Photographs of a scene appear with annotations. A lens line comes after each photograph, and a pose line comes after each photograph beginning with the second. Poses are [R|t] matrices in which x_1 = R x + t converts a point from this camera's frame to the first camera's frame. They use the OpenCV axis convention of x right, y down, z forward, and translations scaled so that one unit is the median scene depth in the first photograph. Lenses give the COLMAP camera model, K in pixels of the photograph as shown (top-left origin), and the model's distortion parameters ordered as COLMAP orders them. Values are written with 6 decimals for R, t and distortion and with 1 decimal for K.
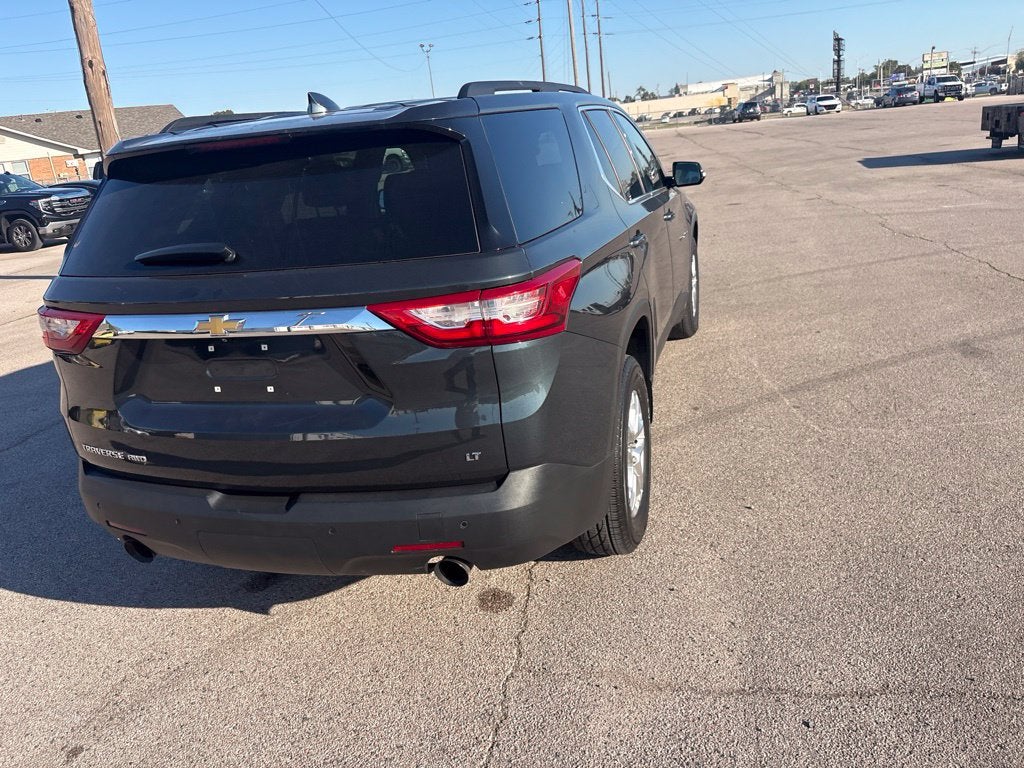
lens RADIAL K [[779.4, 0, 509.6], [0, 779.4, 358.1], [0, 0, 1]] dist [0.068593, -0.082633]
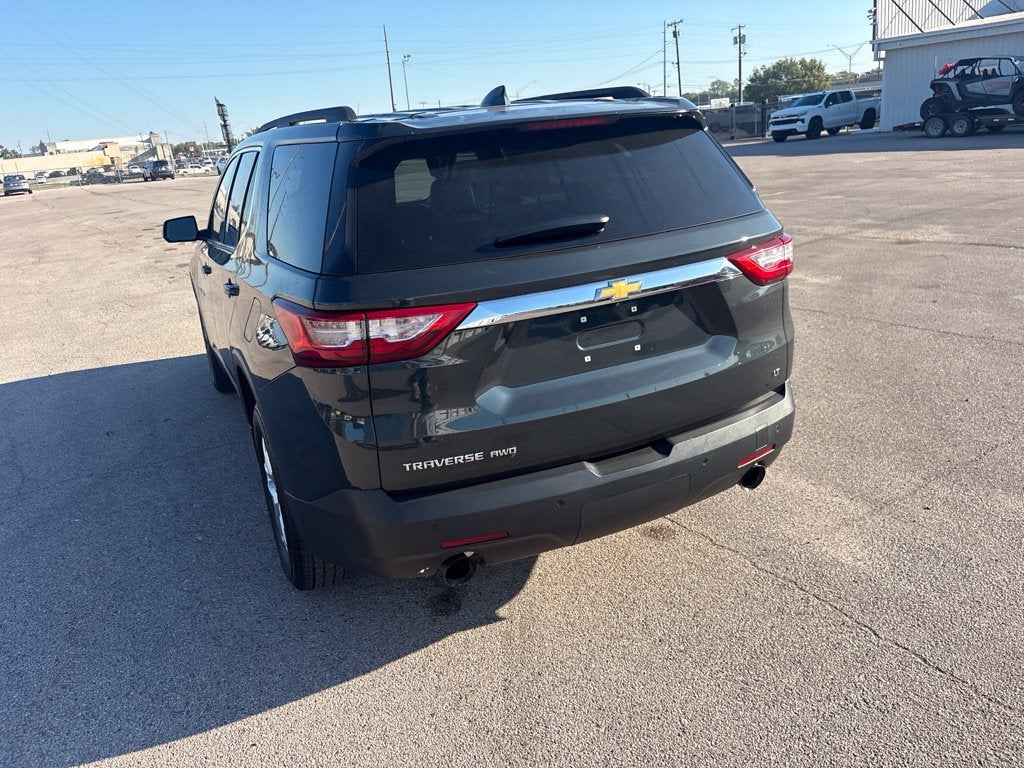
lens RADIAL K [[776.5, 0, 513.9], [0, 776.5, 356.8], [0, 0, 1]] dist [0.080739, -0.097852]
pose [[0.750905, -0.146938, 0.643856, -0.848869], [0.193986, 0.981001, -0.002359, 0.015912], [-0.631277, 0.126670, 0.765143, 0.215747]]
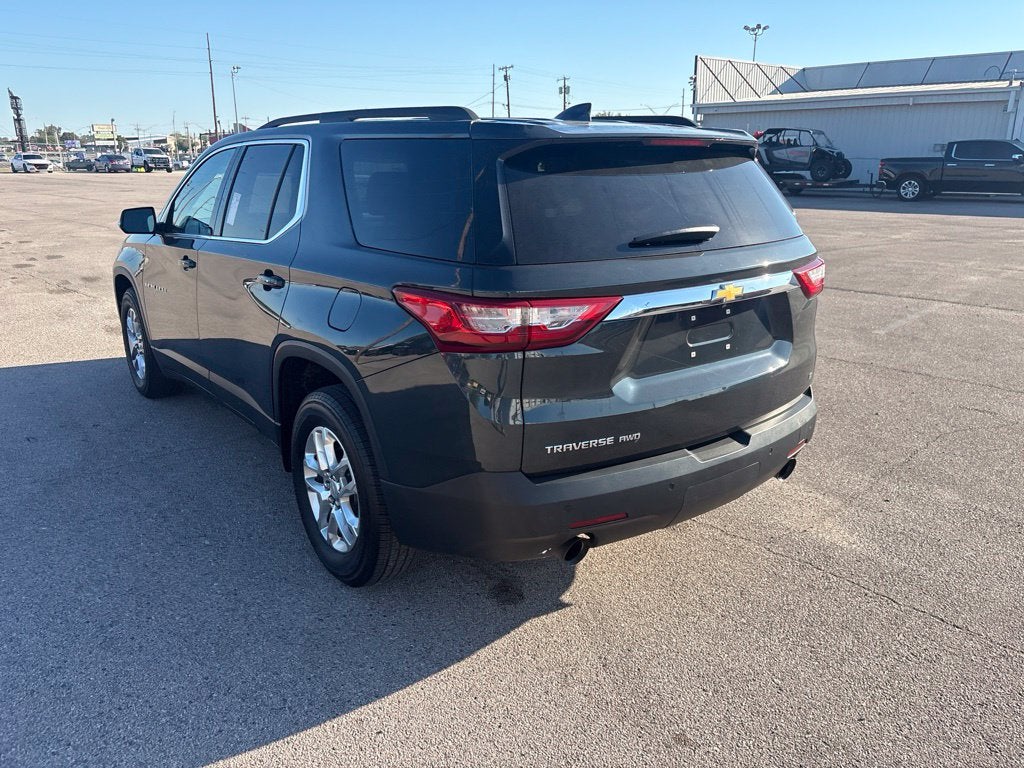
lens RADIAL K [[774.6, 0, 515.4], [0, 774.6, 354.3], [0, 0, 1]] dist [0.065655, -0.083904]
pose [[0.588804, -0.099011, 0.802189, -1.095231], [0.166066, 0.986115, -0.000179, -0.002113], [-0.791033, 0.133322, 0.597070, 0.410987]]
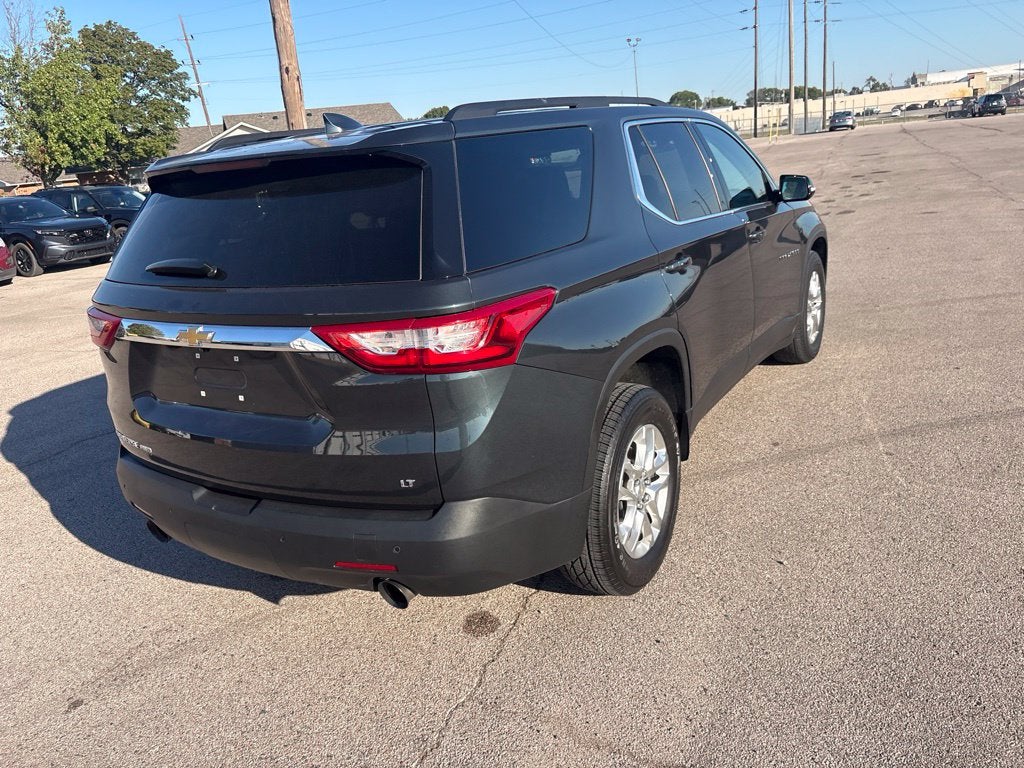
lens RADIAL K [[779.4, 0, 509.6], [0, 779.4, 358.1], [0, 0, 1]] dist [0.068593, -0.082633]
pose [[0.968757, 0.072128, -0.237293, 0.219108], [-0.070690, 0.997392, 0.014572, -0.041401], [0.237725, 0.002657, 0.971329, 0.041866]]
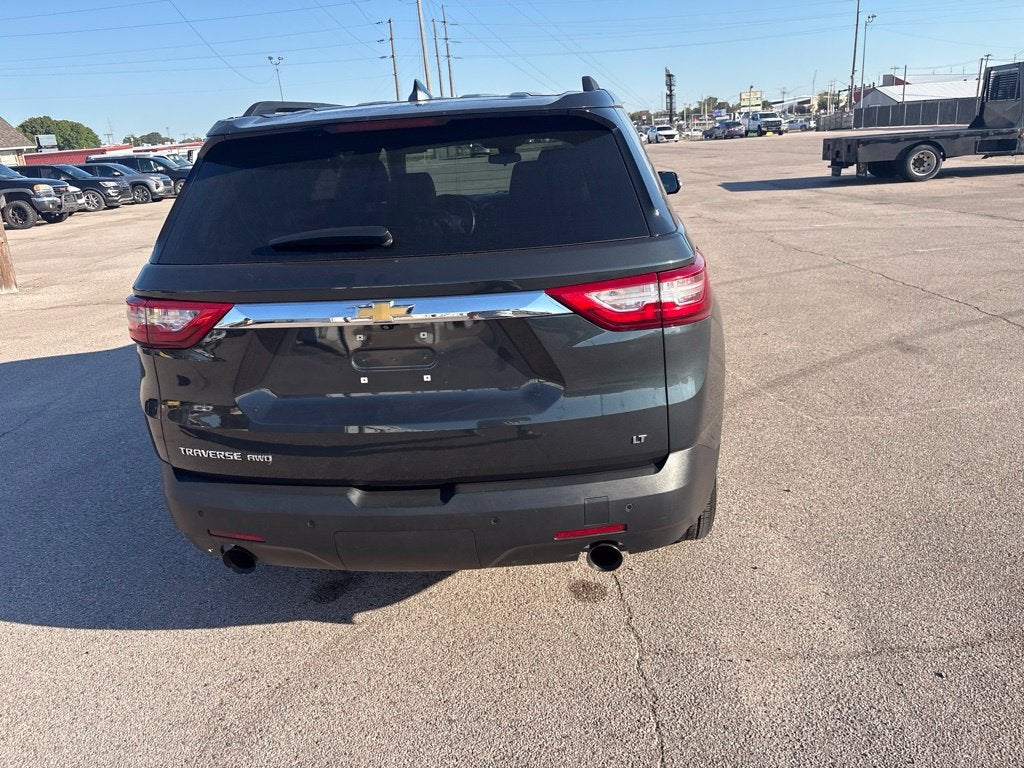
lens RADIAL K [[777.5, 0, 509.6], [0, 777.5, 353.4], [0, 0, 1]] dist [0.055994, -0.064205]
pose [[0.982555, -0.015567, 0.185318, -0.285207], [0.020839, 0.999431, -0.026536, 0.027697], [-0.184800, 0.029935, 0.982320, 0.024790]]
